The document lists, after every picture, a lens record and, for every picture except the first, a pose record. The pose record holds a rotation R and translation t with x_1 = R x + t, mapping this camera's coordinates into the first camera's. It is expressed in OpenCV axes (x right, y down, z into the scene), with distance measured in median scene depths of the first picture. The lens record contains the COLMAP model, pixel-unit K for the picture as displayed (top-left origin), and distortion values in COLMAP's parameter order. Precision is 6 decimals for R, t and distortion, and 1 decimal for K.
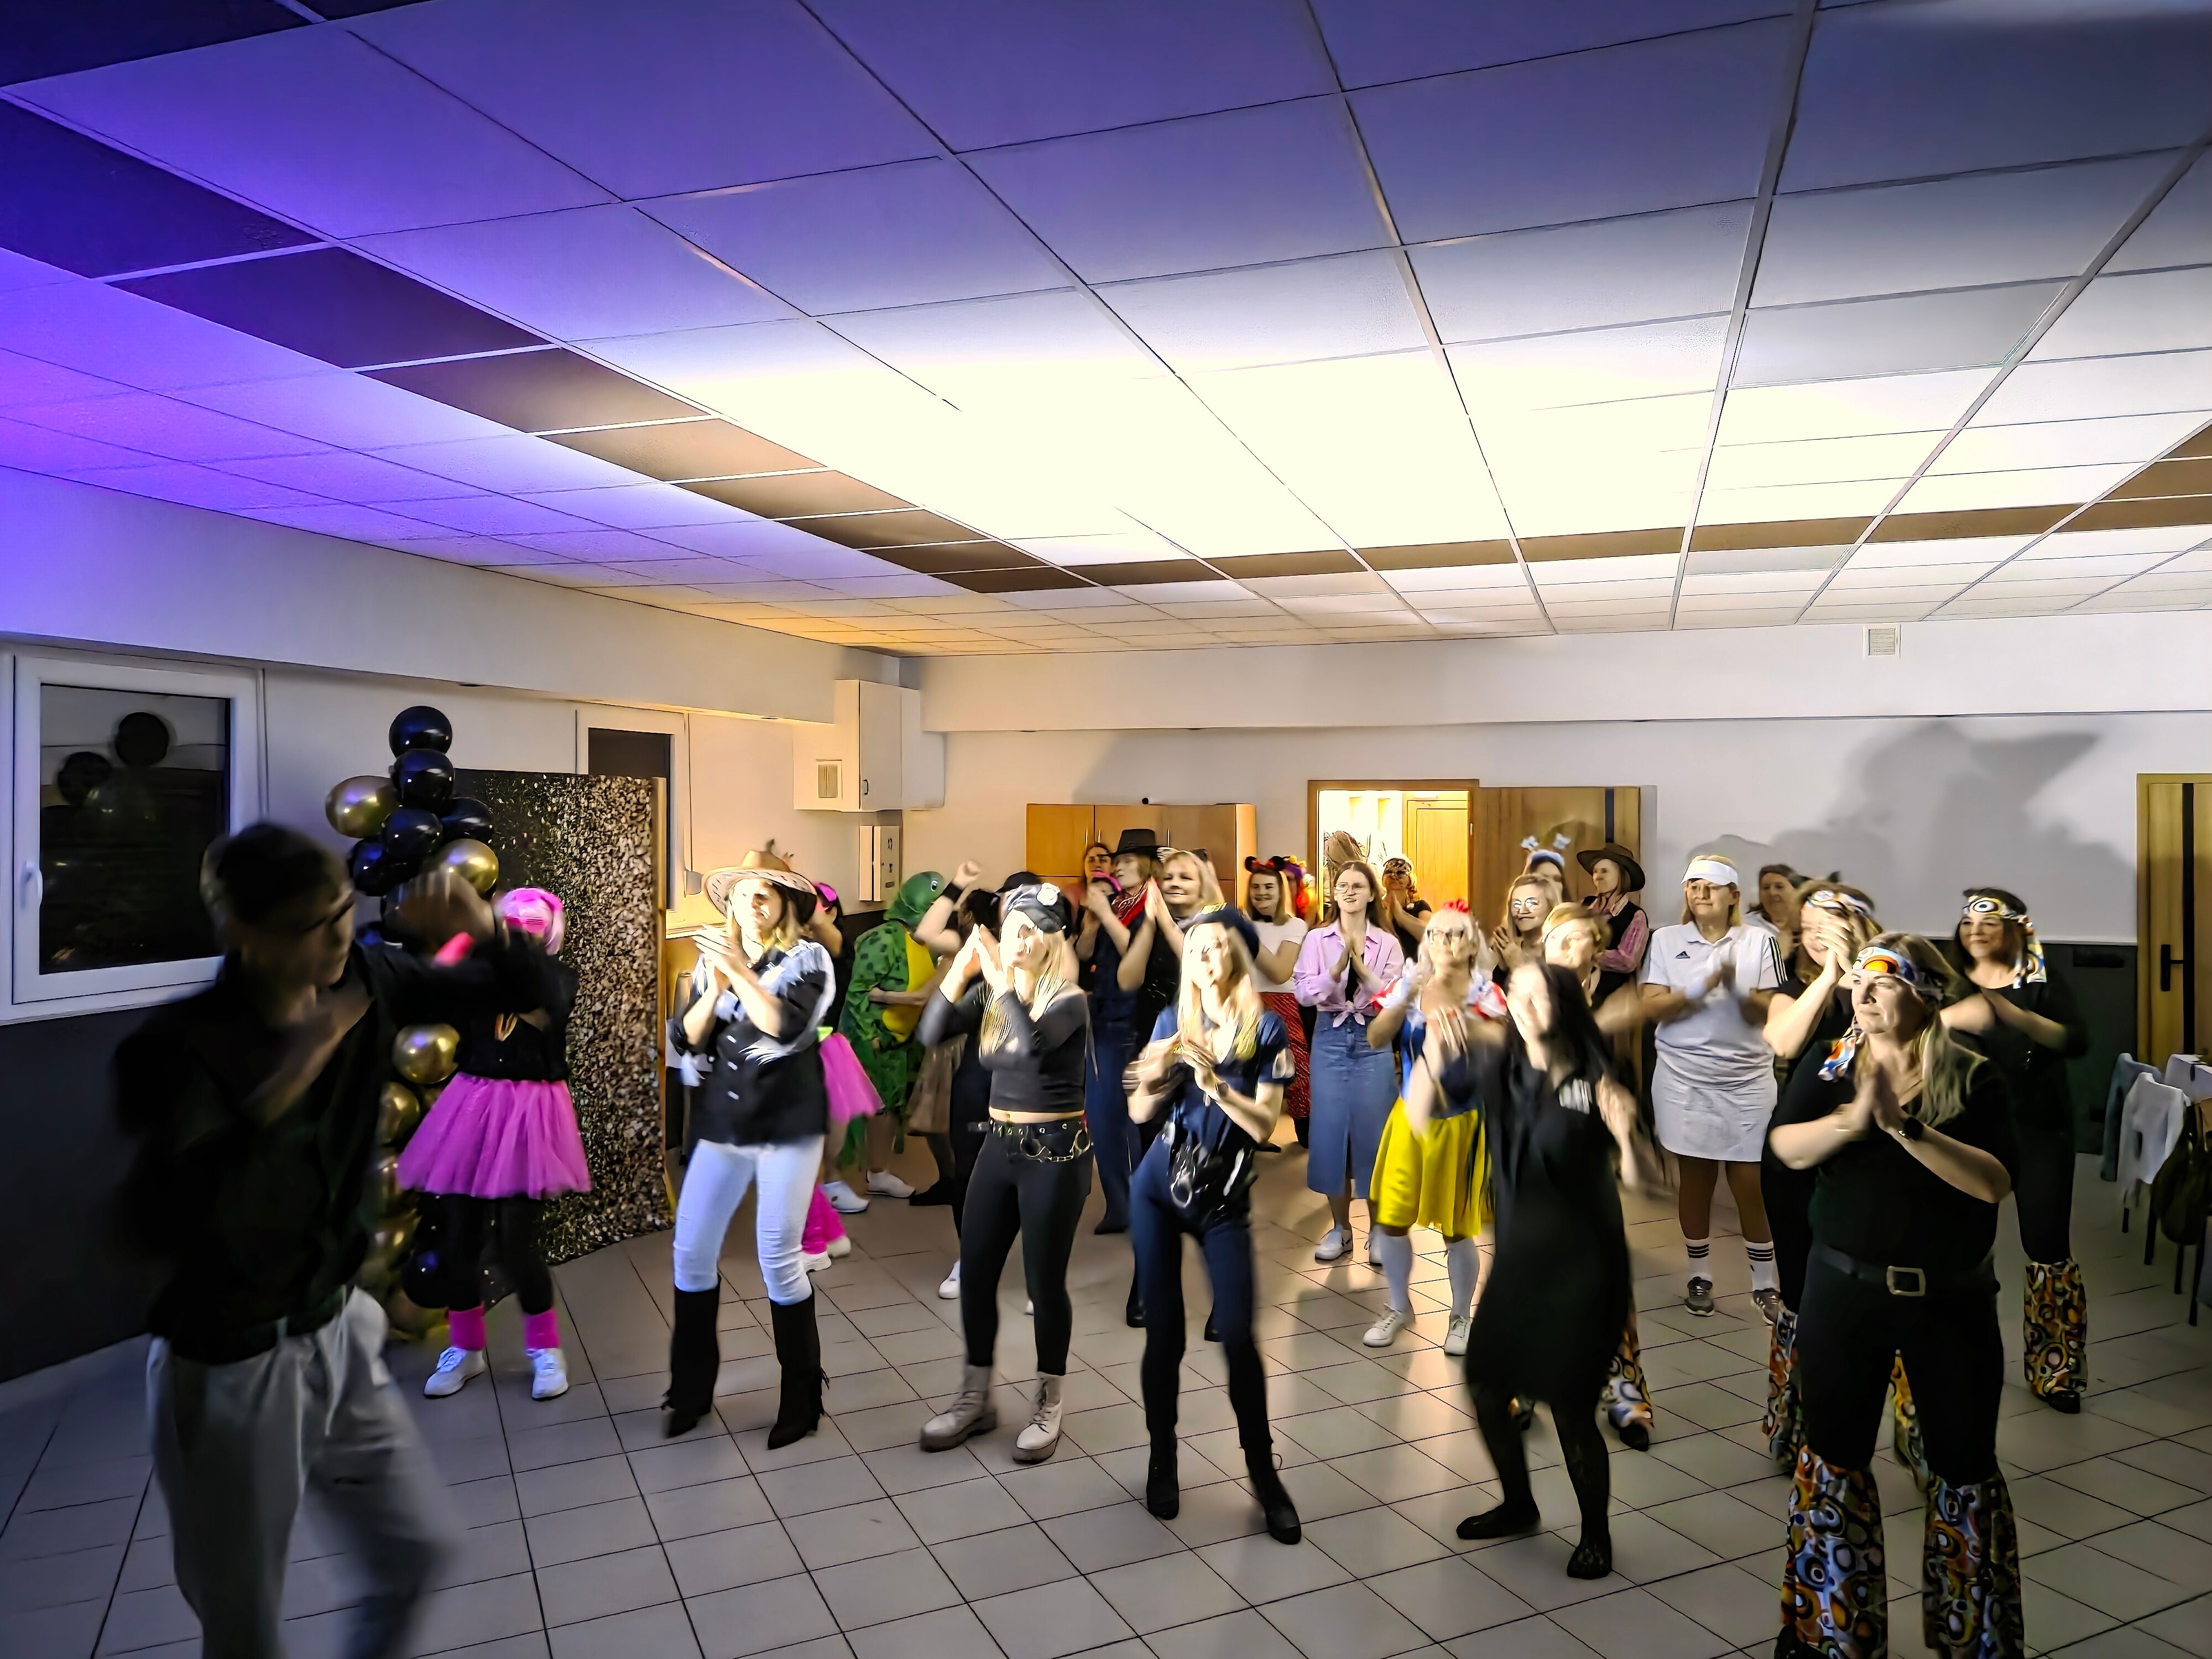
lens RADIAL K [[1483.7, 0, 1095.5], [0, 1483.7, 830.1], [0, 0, 1]] dist [0.065091, -0.054867]
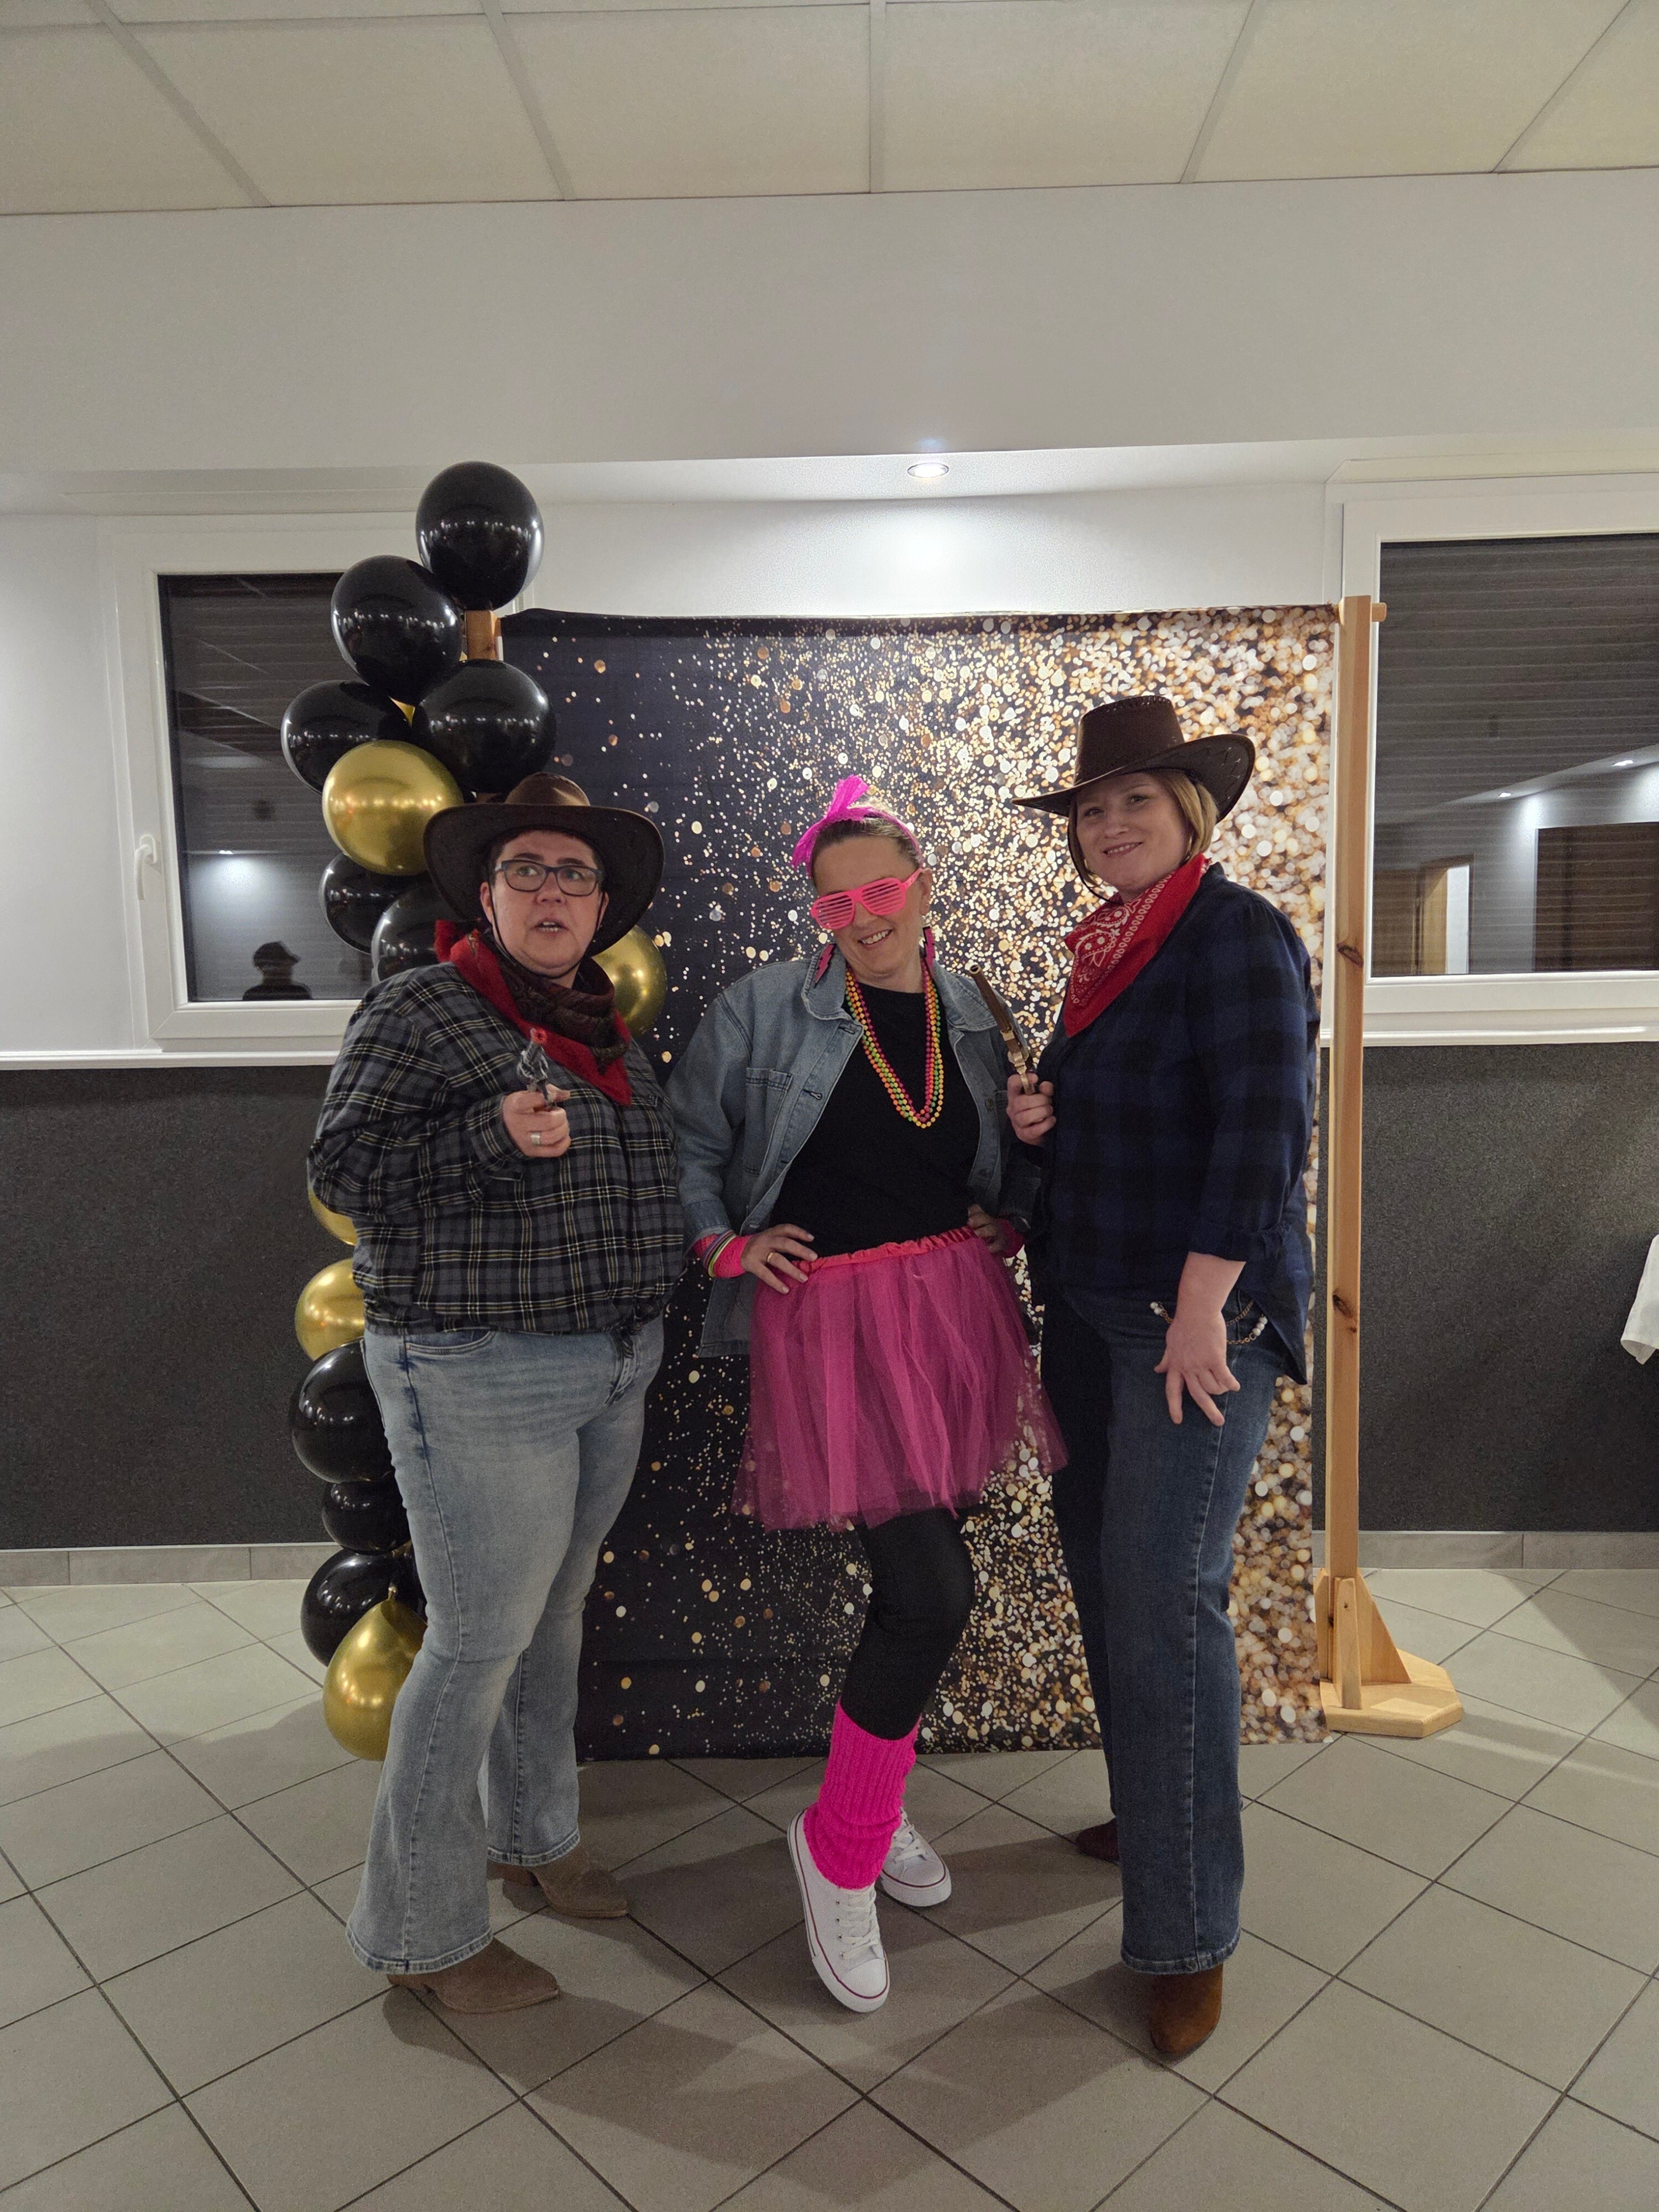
lens RADIAL K [[1483.7, 0, 831.5], [0, 1483.7, 1101.8], [0, 0, 1]] dist [0.065091, -0.054867]
pose [[0.291167, 0.067636, -0.954278, 0.059339], [0.011826, 0.997167, 0.074284, 0.081315], [0.956599, -0.032914, 0.289543, 0.955085]]
